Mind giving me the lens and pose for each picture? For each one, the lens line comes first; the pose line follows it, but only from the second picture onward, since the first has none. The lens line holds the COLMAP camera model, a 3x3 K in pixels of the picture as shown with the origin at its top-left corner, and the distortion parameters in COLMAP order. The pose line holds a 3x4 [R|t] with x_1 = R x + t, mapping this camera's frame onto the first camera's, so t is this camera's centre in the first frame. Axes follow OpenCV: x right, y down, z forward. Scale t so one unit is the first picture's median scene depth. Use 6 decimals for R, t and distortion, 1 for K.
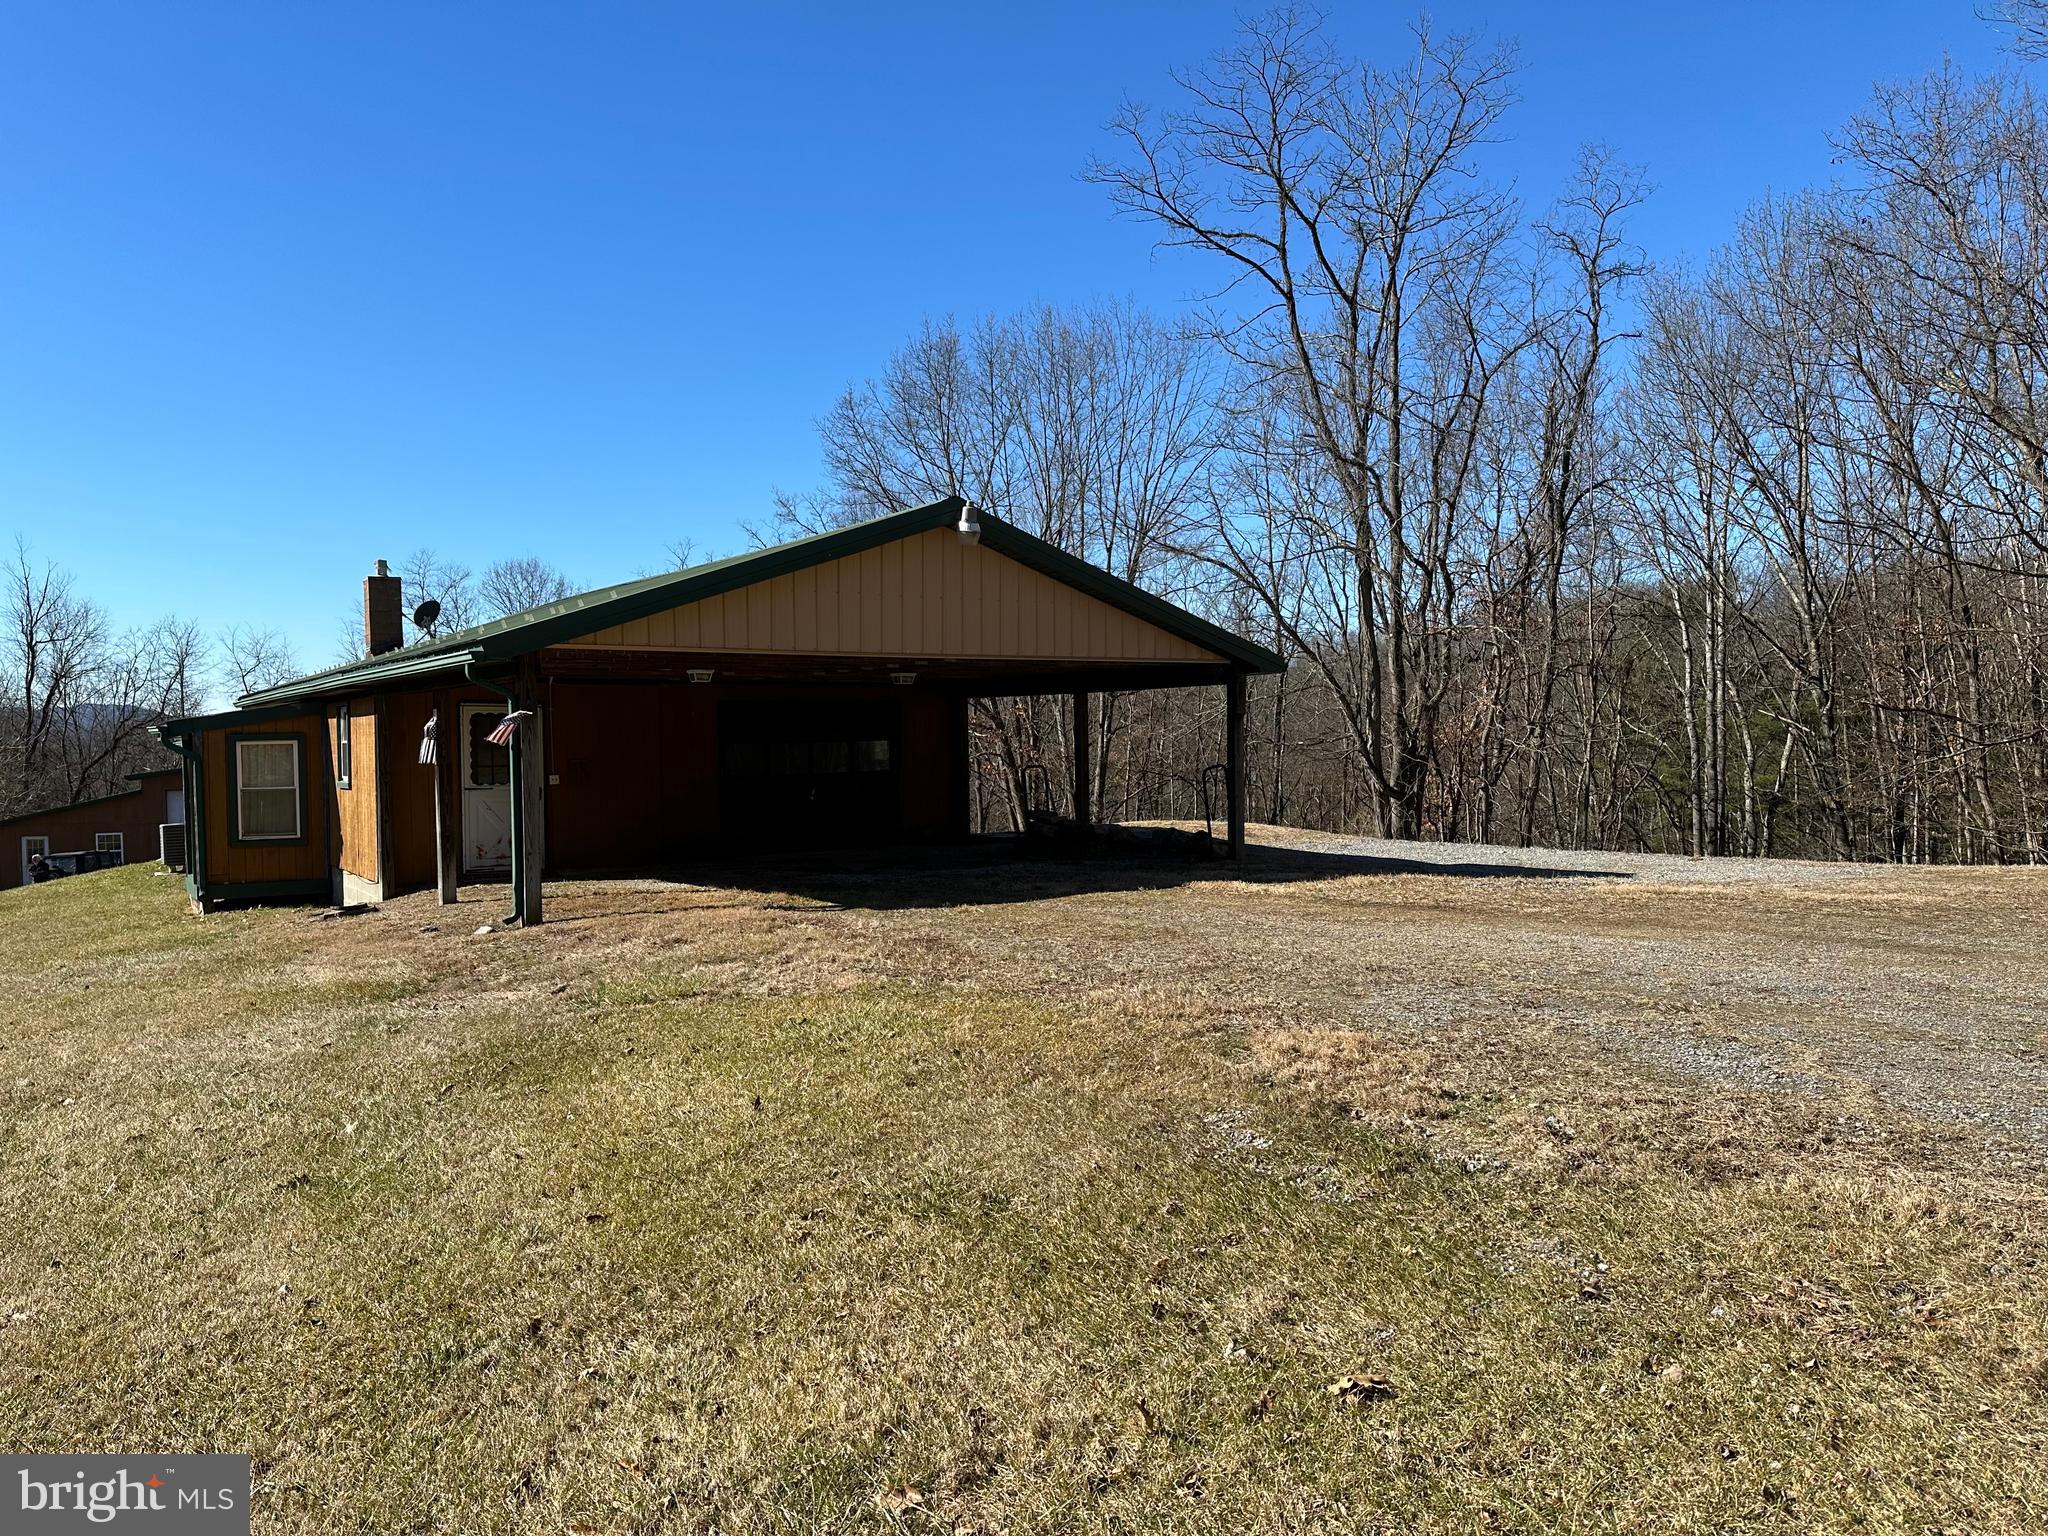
lens RADIAL K [[1389.8, 0, 1026.9], [0, 1389.8, 796.1], [0, 0, 1]] dist [0.131517, -0.152596]
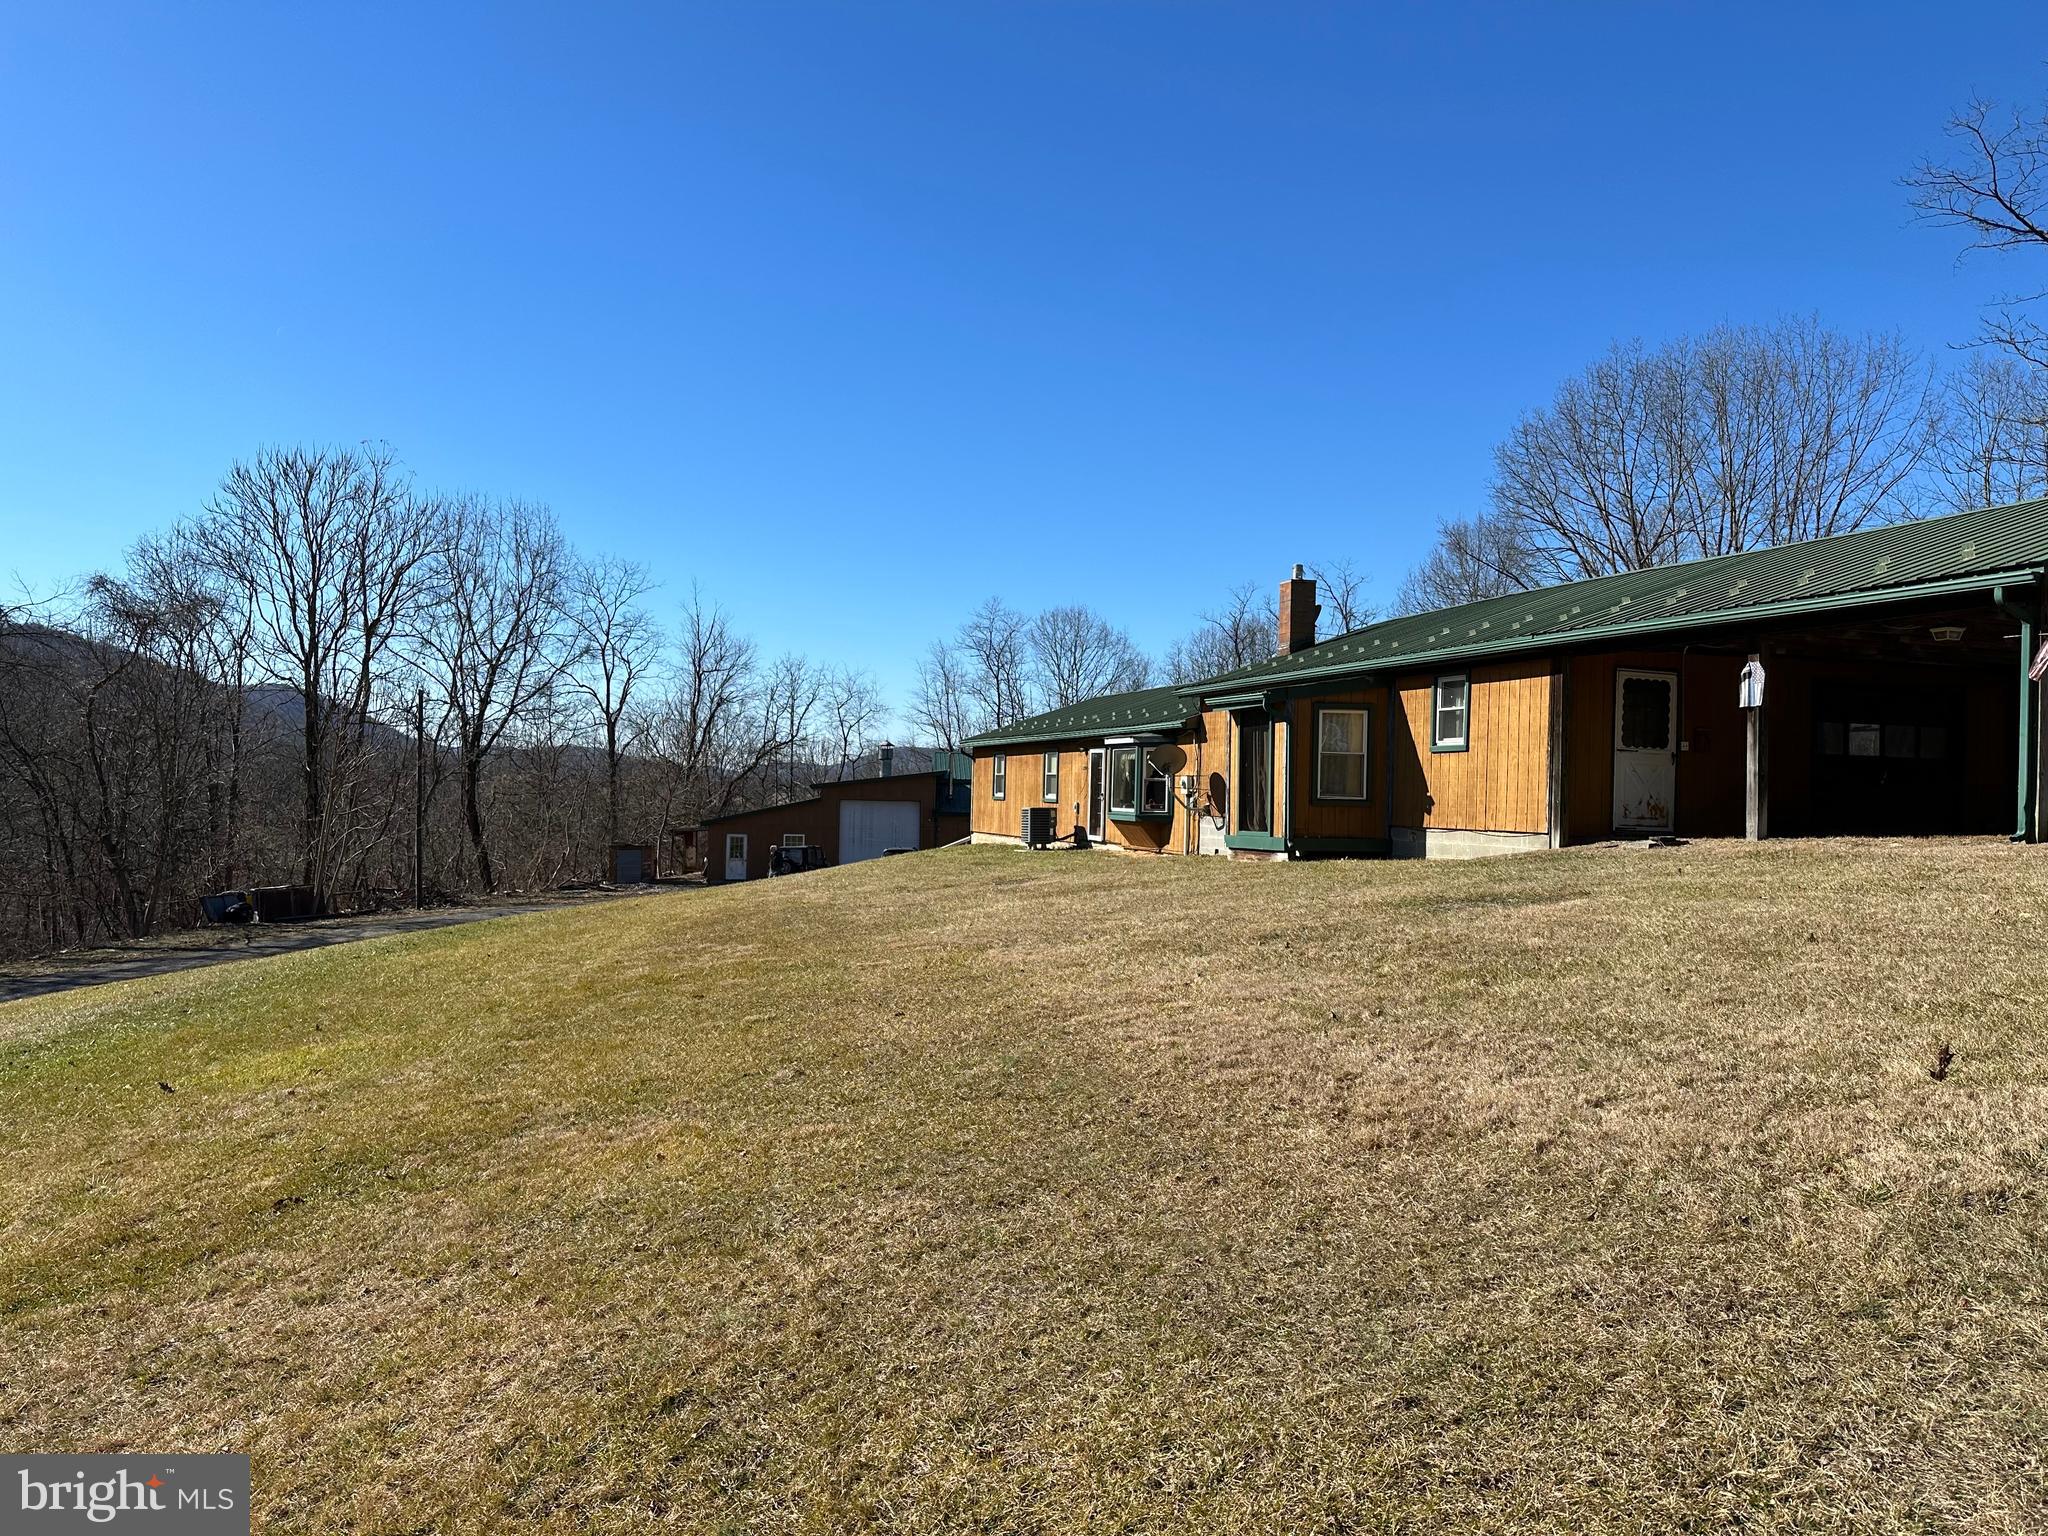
lens RADIAL K [[1389.8, 0, 1026.9], [0, 1389.8, 796.1], [0, 0, 1]] dist [0.131517, -0.152596]
pose [[0.964373, 0.040595, -0.261414, -0.257166], [-0.052108, 0.997946, -0.037260, 0.042756], [0.259365, 0.049555, 0.964507, -0.053857]]
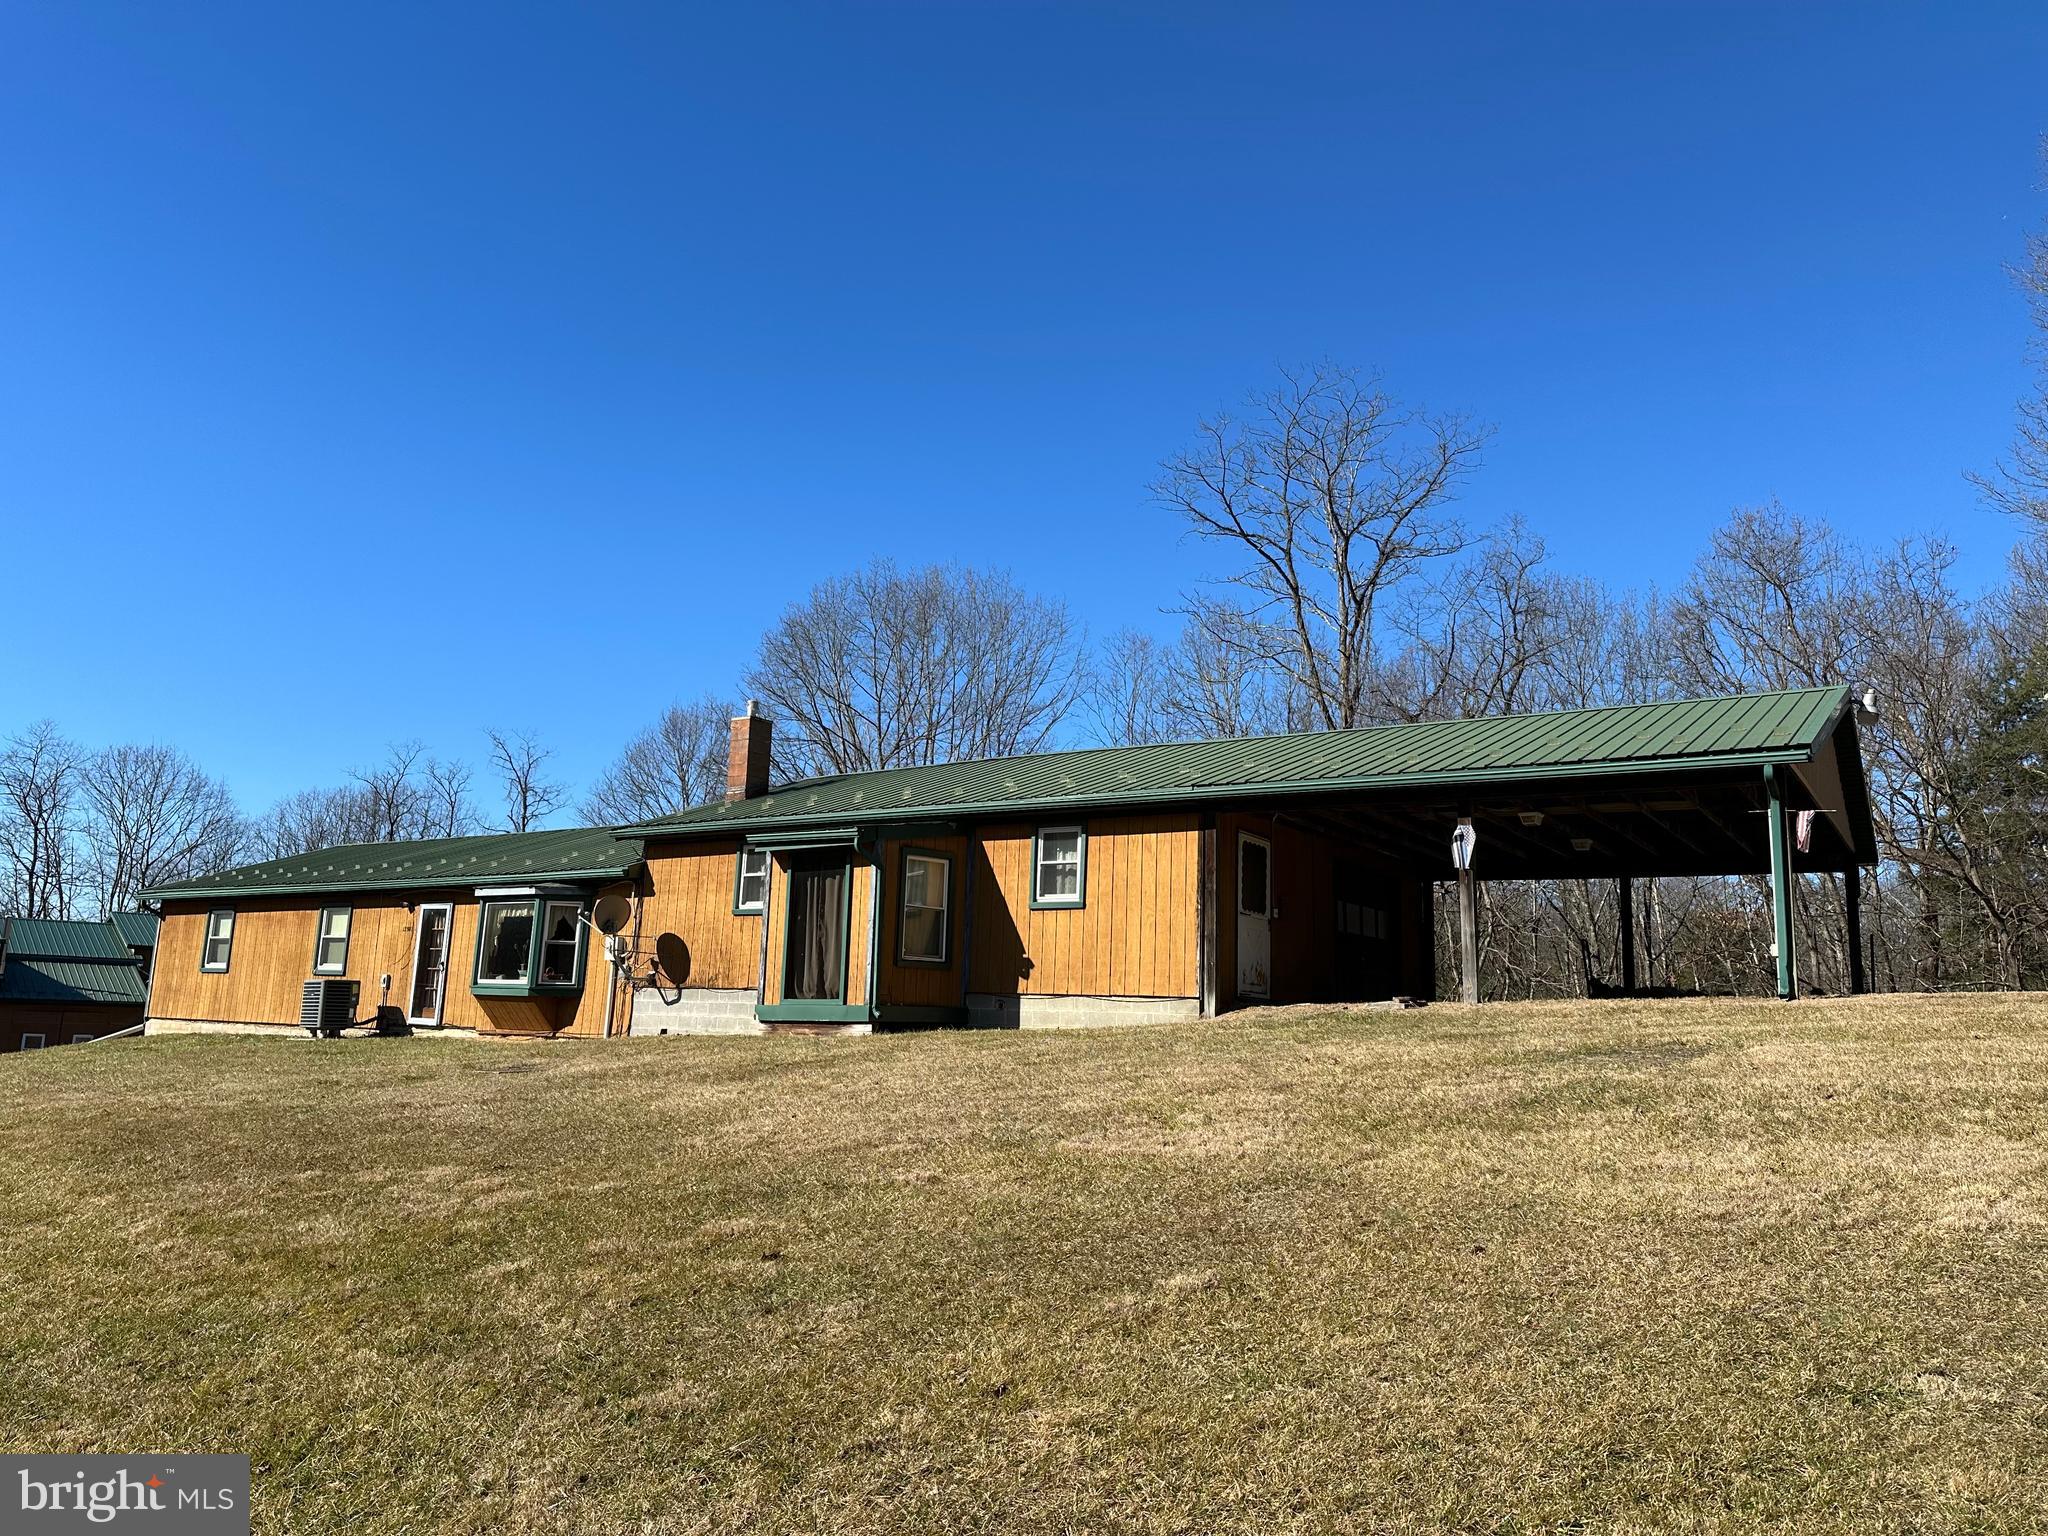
lens RADIAL K [[1389.8, 0, 1026.9], [0, 1389.8, 796.1], [0, 0, 1]] dist [0.131517, -0.152596]
pose [[0.926457, 0.106443, 0.361038, -0.432552], [-0.032103, 0.978032, -0.205970, 0.059303], [-0.375030, 0.179232, 0.909521, 0.060744]]
